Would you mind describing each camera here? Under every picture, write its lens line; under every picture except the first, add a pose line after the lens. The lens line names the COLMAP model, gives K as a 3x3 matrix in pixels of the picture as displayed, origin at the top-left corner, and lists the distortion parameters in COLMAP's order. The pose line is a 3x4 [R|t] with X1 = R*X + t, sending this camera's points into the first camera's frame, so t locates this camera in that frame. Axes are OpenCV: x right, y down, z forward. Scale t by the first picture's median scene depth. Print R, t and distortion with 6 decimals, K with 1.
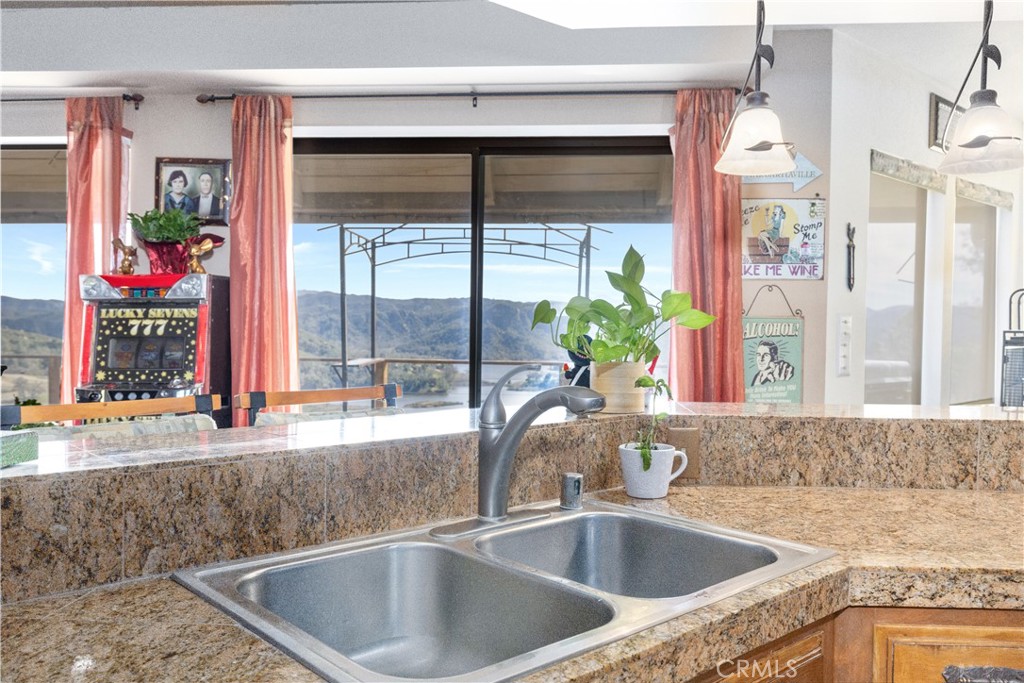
lens RADIAL K [[827.4, 0, 512.0], [0, 827.4, 341.5], [0, 0, 1]] dist [0.001197, -0.001197]
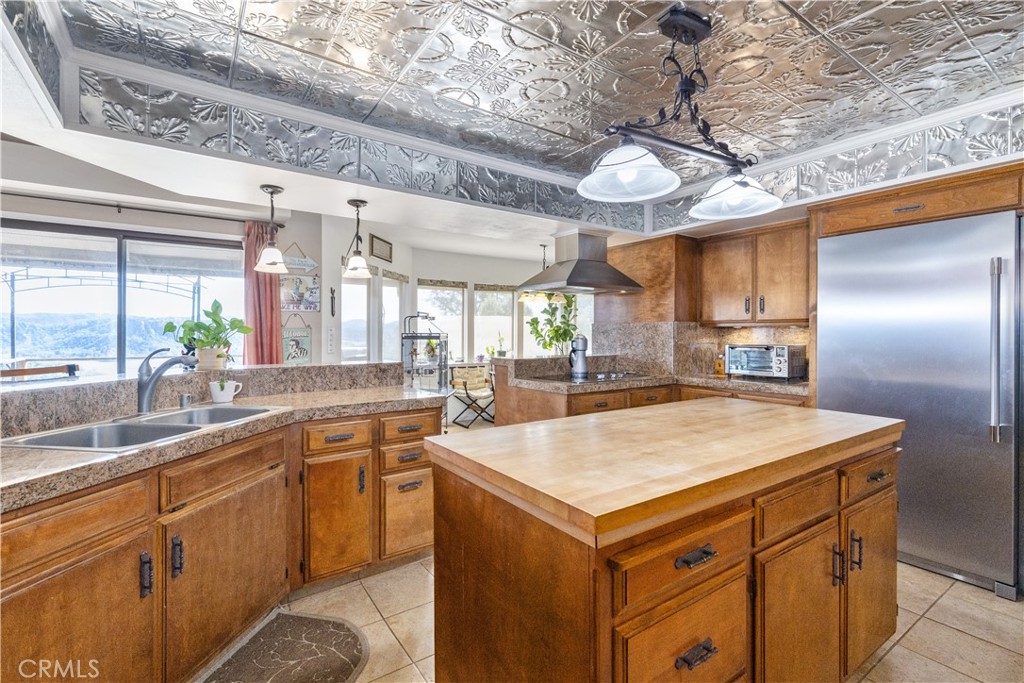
lens RADIAL K [[468.1, 0, 513.5], [0, 468.1, 333.0], [0, 0, 1]] dist [0.001173, 0.000072]
pose [[0.779410, -0.011574, 0.626408, -0.032673], [0.021795, 0.999725, -0.008647, 0.012201], [-0.626135, 0.020392, 0.779448, -0.607136]]
